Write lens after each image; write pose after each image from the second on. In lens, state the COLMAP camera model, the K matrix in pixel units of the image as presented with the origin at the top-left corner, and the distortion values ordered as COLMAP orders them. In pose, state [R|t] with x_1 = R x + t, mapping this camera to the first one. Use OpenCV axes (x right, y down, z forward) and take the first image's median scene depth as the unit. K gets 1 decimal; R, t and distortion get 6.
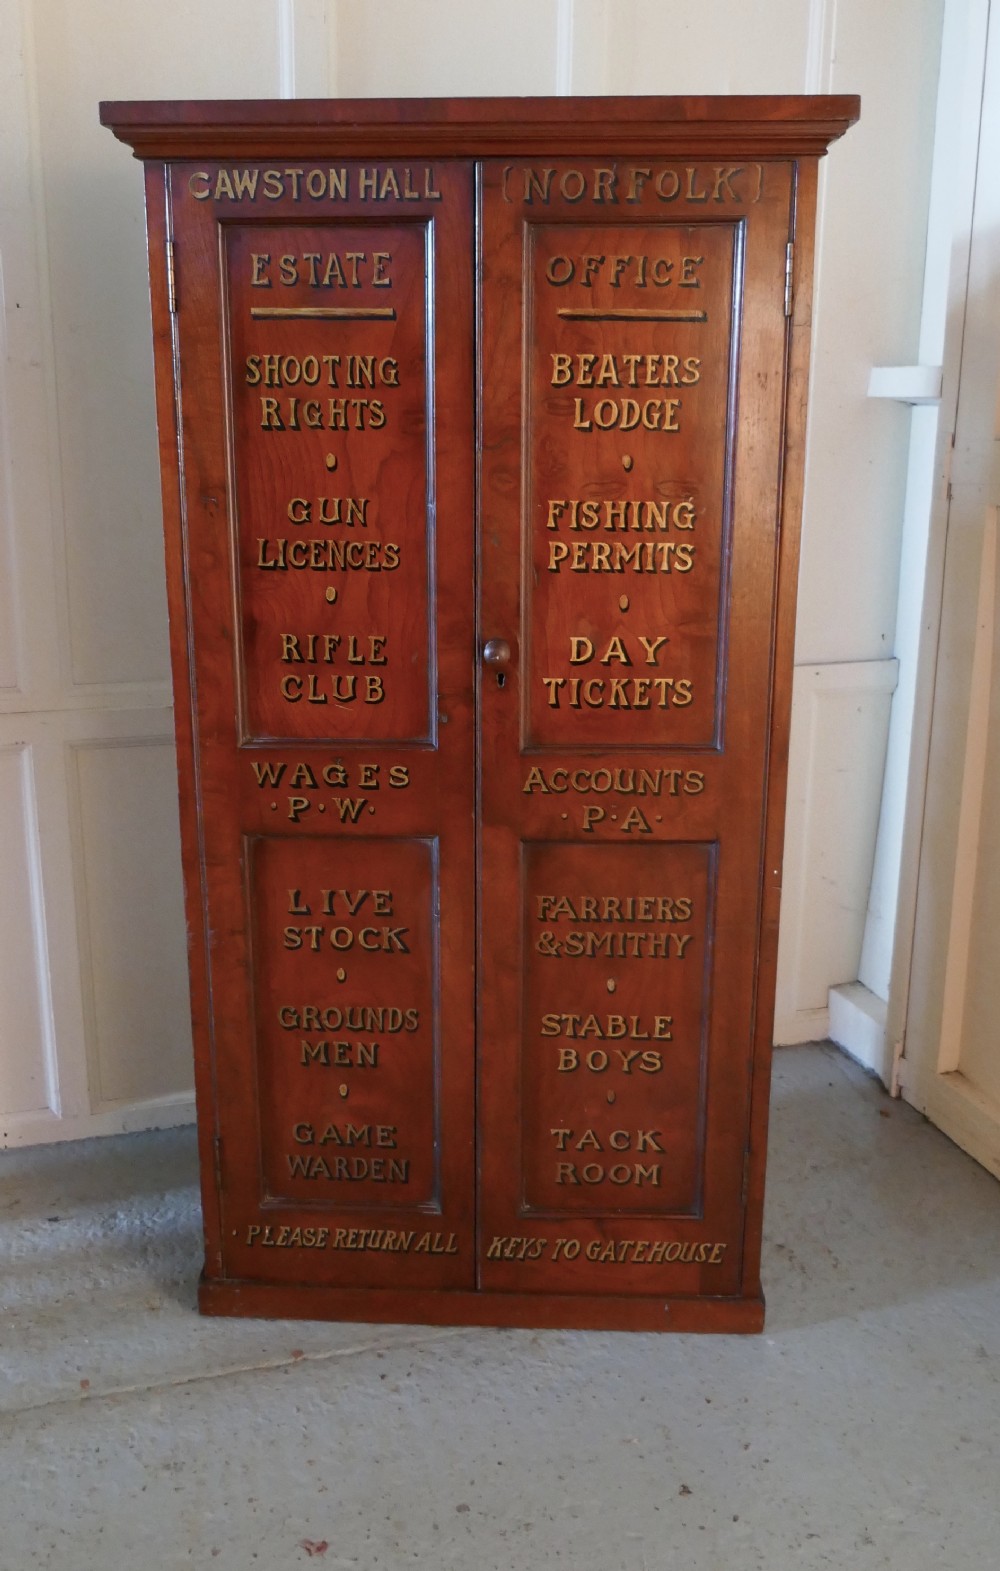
lens RADIAL K [[1484.2, 0, 449.6], [0, 1484.2, 776.5], [0, 0, 1]] dist [-0.015995, 0.007978]
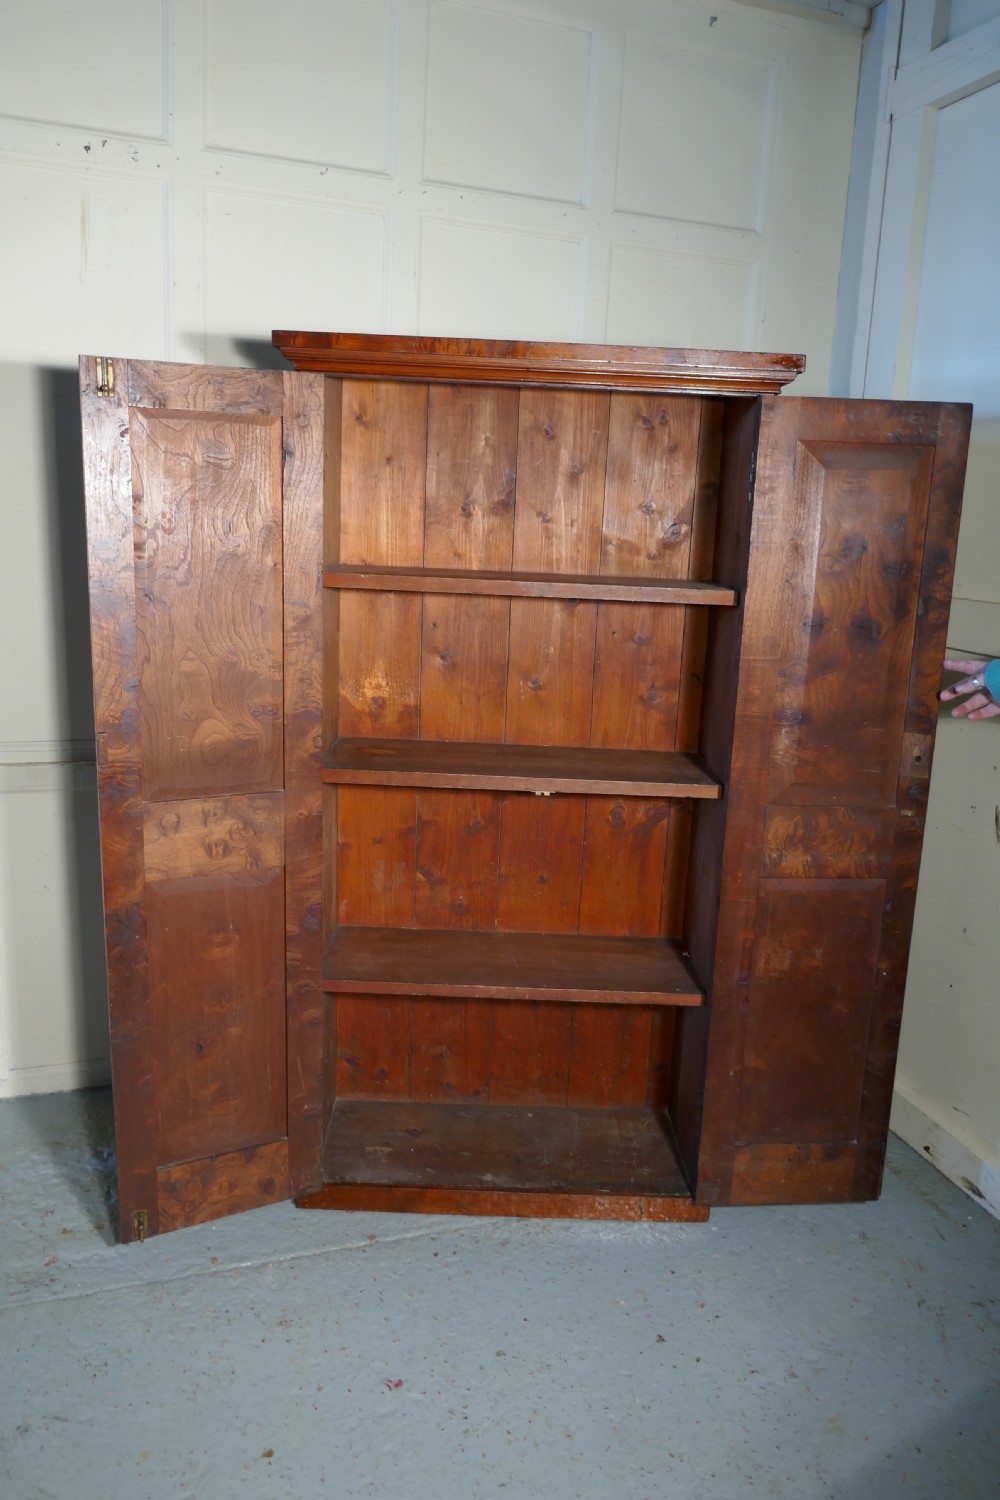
lens RADIAL K [[1083.5, 0, 502.1], [0, 1083.5, 747.4], [0, 0, 1]] dist [-0.006213, -0.002795]
pose [[0.997274, 0.029889, 0.067456, -0.070562], [-0.026585, 0.998427, -0.049366, -0.013773], [-0.068826, 0.047439, 0.996500, -0.019768]]
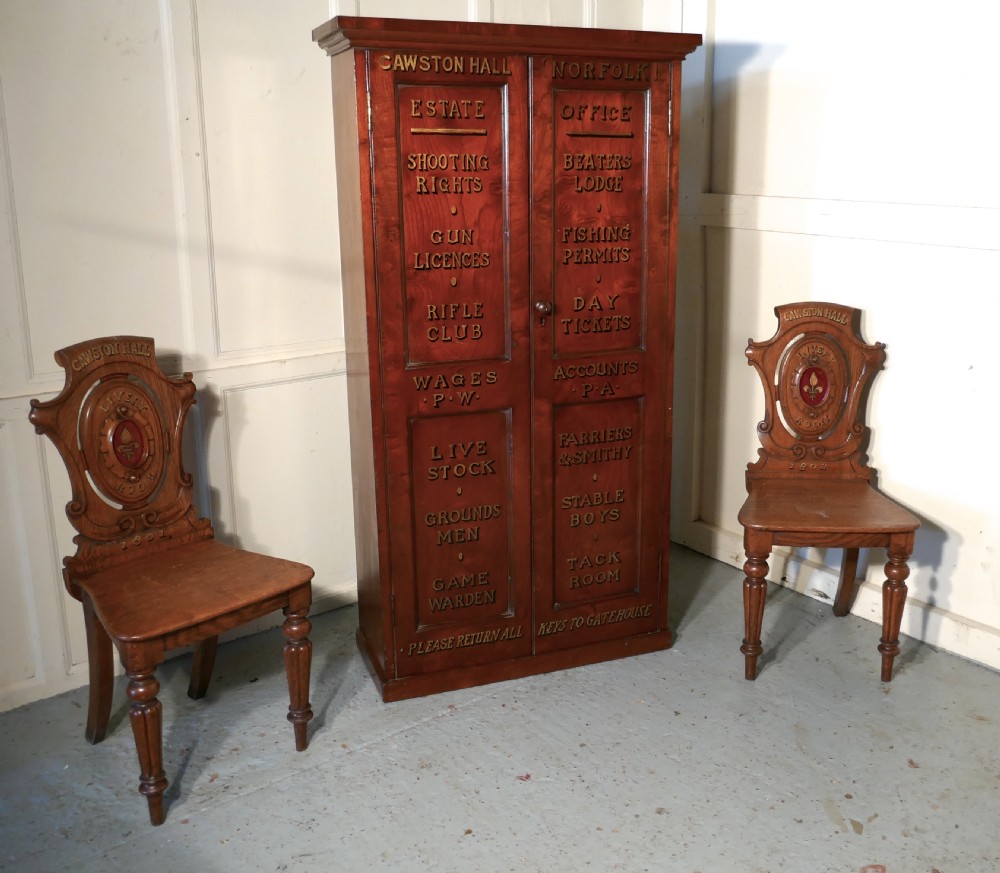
lens RADIAL K [[1051.4, 0, 560.9], [0, 1051.4, 415.5], [0, 0, 1]] dist [-0.002981, 0.003618]
pose [[0.906000, -0.102259, 0.410739, -0.518883], [0.108132, 0.994096, 0.008979, 0.046675], [-0.409232, 0.036278, 0.911709, -0.250288]]
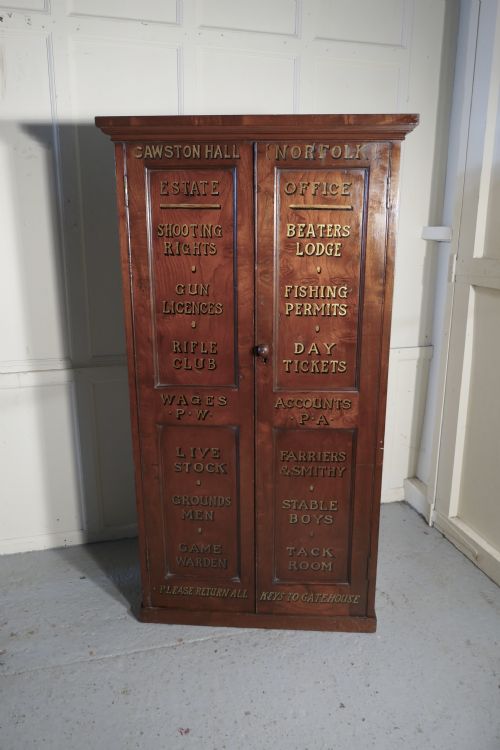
lens RADIAL K [[571.6, 0, 250.0], [0, 571.6, 375.0], [0, 0, 1]] dist [-0.011913, -0.005732]
pose [[0.999944, 0.004030, -0.009773, 0.019255], [-0.004048, 0.999990, -0.001815, -0.041120], [0.009766, 0.001854, 0.999951, 0.088758]]
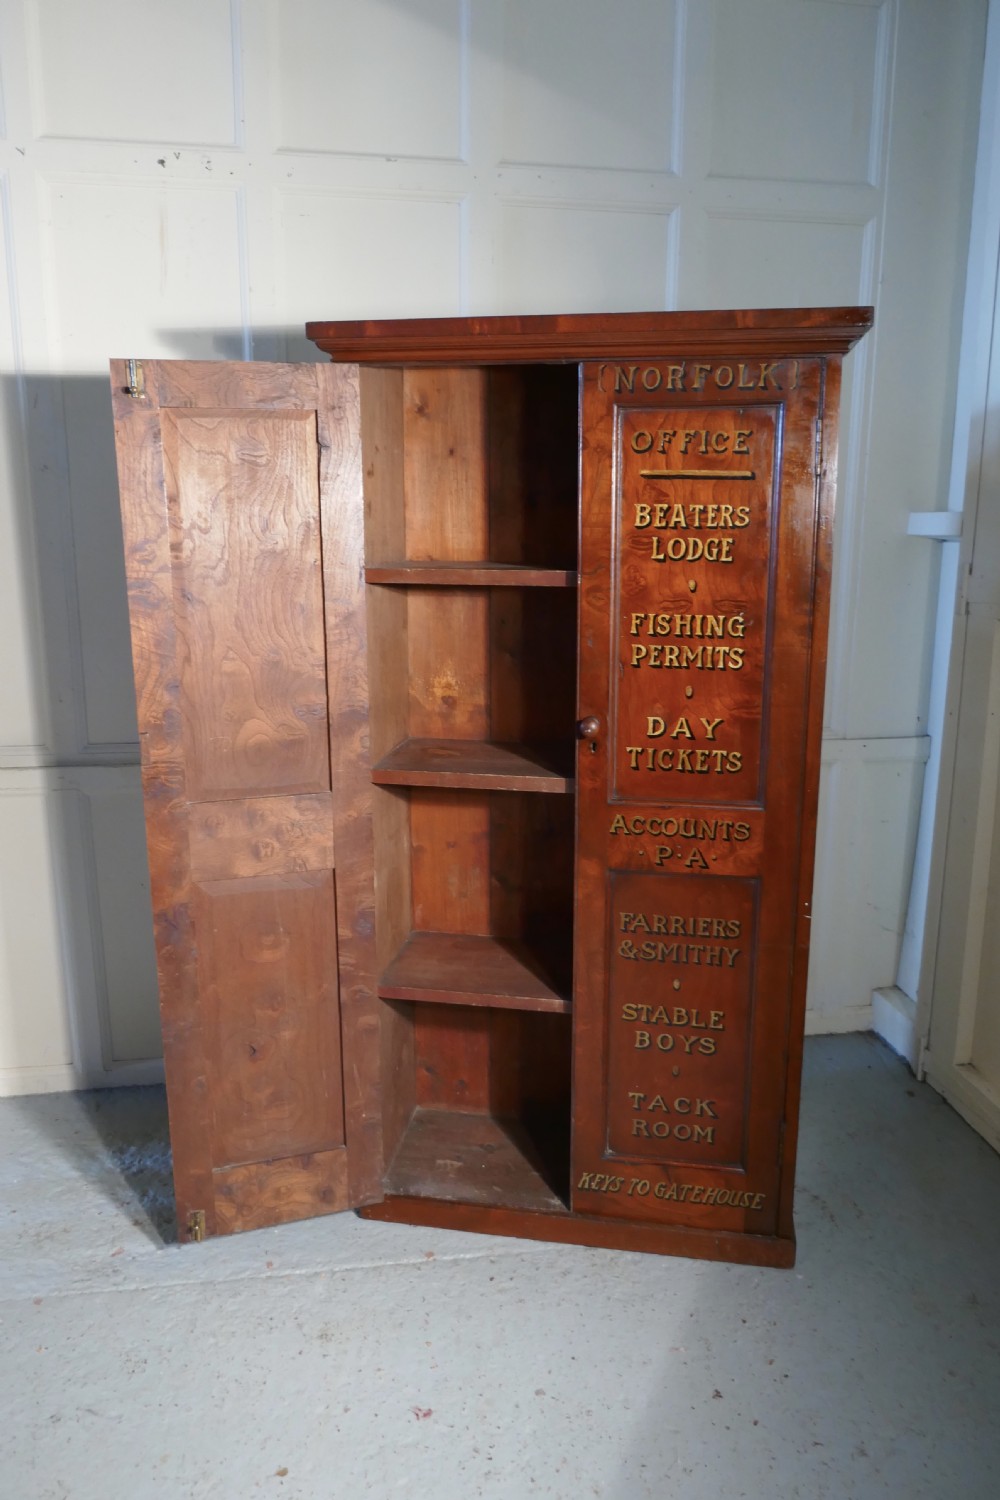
lens RADIAL K [[1083.5, 0, 502.1], [0, 1083.5, 747.4], [0, 0, 1]] dist [-0.006213, -0.002795]
pose [[0.992504, 0.029108, -0.118693, 0.068301], [-0.035096, 0.998198, -0.048675, -0.015809], [0.117063, 0.052475, 0.991737, 0.036367]]
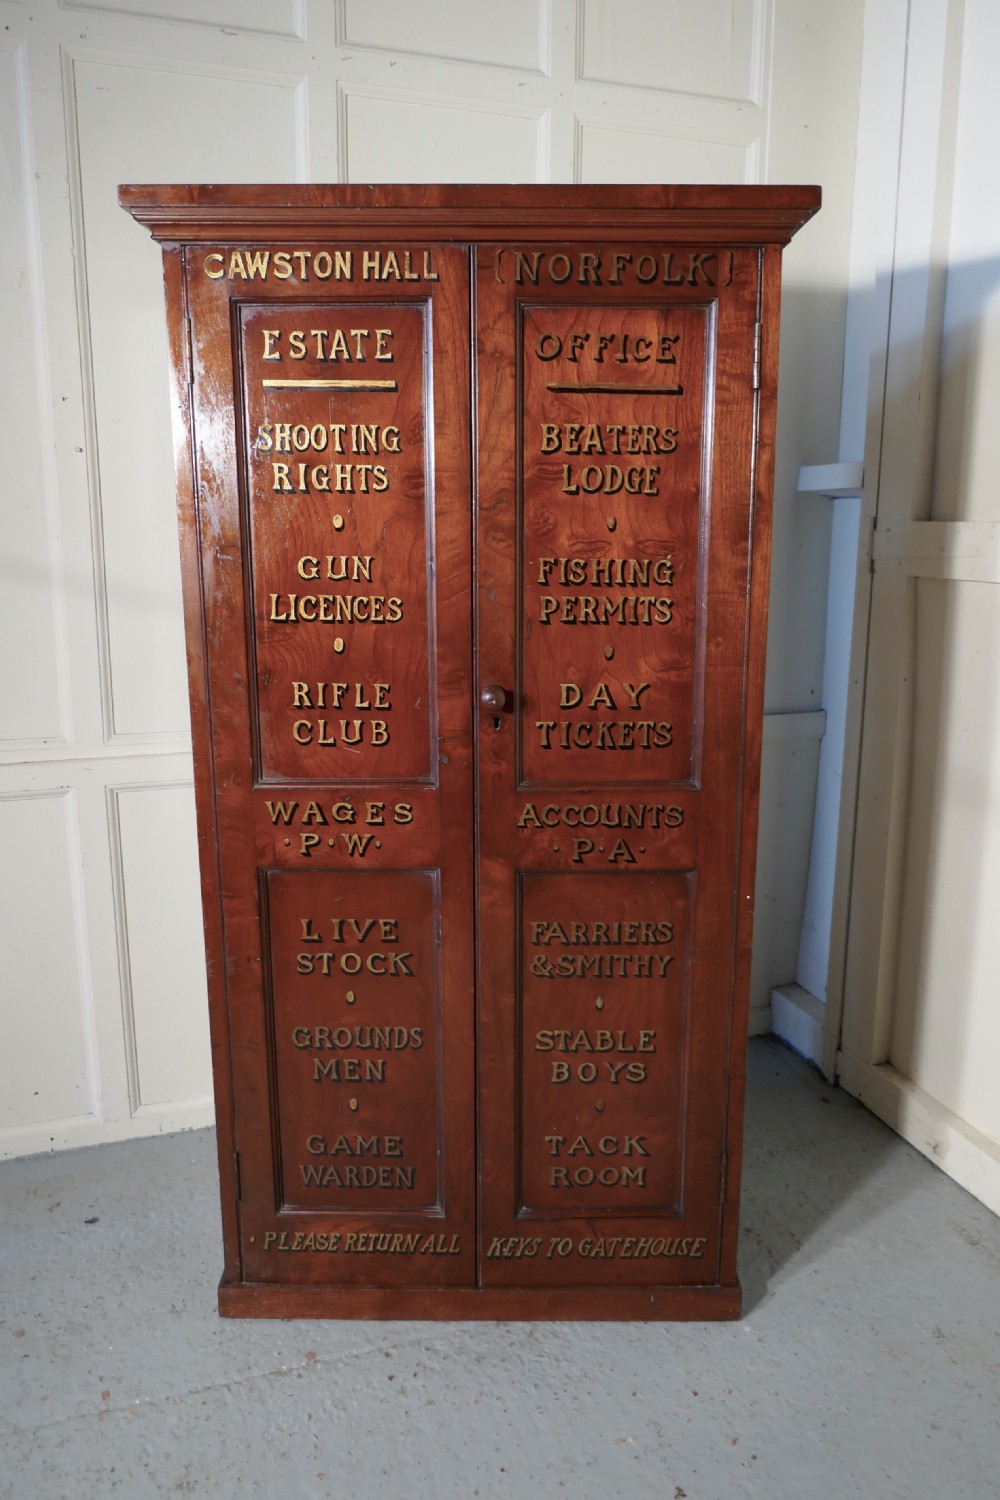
lens RADIAL K [[1101.2, 0, 500.0], [0, 1101.2, 750.0], [0, 0, 1]] dist [-0.009441, -0.006625]
pose [[0.998745, -0.007277, 0.049551, -0.002965], [0.010126, 0.998295, -0.057484, 0.000885], [-0.049048, 0.057913, 0.997116, 0.198527]]
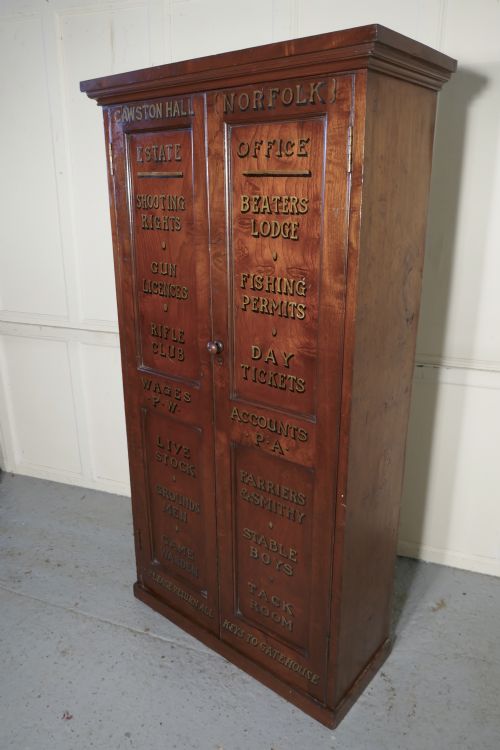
lens RADIAL K [[564.2, 0, 241.9], [0, 564.2, 372.2], [0, 0, 1]] dist [-0.012398, -0.001577]
pose [[0.801046, 0.185210, -0.569229, 0.490706], [-0.156238, 0.982658, 0.099862, -0.130141], [0.577853, 0.008941, 0.816092, 0.402639]]
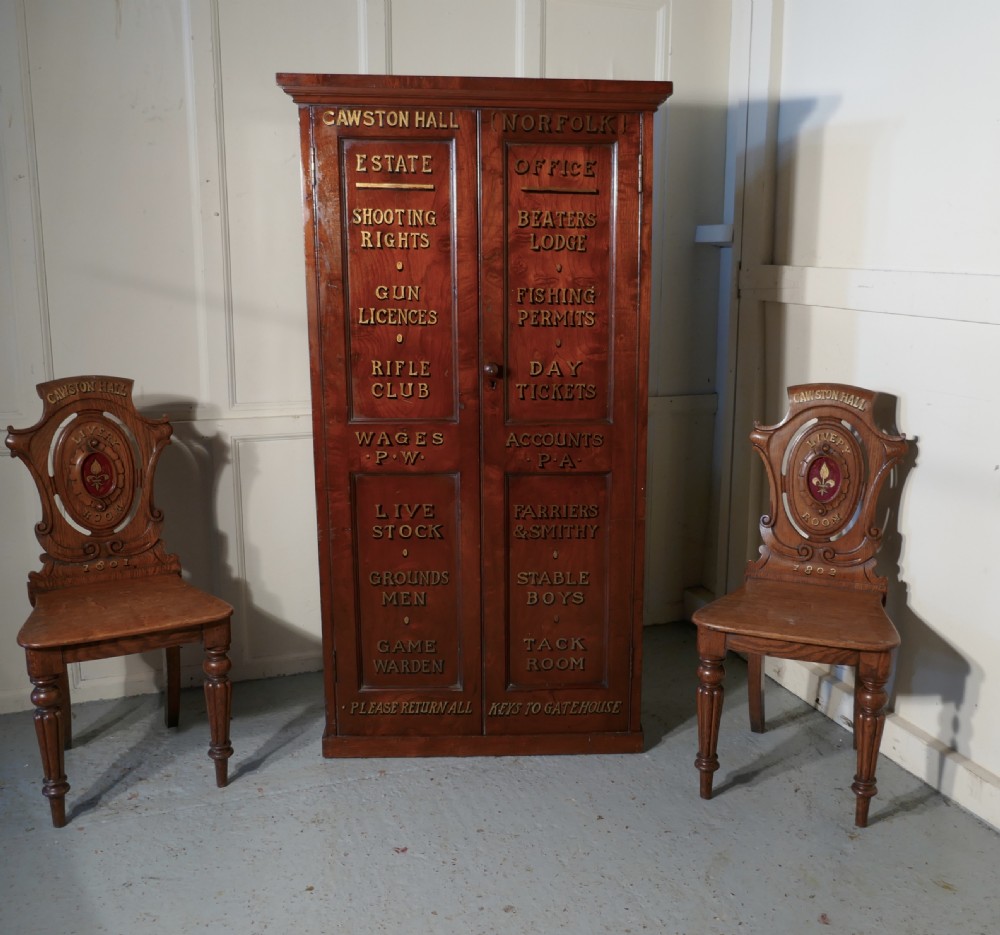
lens RADIAL K [[1090.9, 0, 553.9], [0, 1090.9, 489.3], [0, 0, 1]] dist [-0.003580, 0.001536]
pose [[0.993986, -0.013422, 0.108686, -0.039809], [0.018228, 0.998894, -0.043349, 0.126463], [-0.107984, 0.045069, 0.993131, -0.356315]]
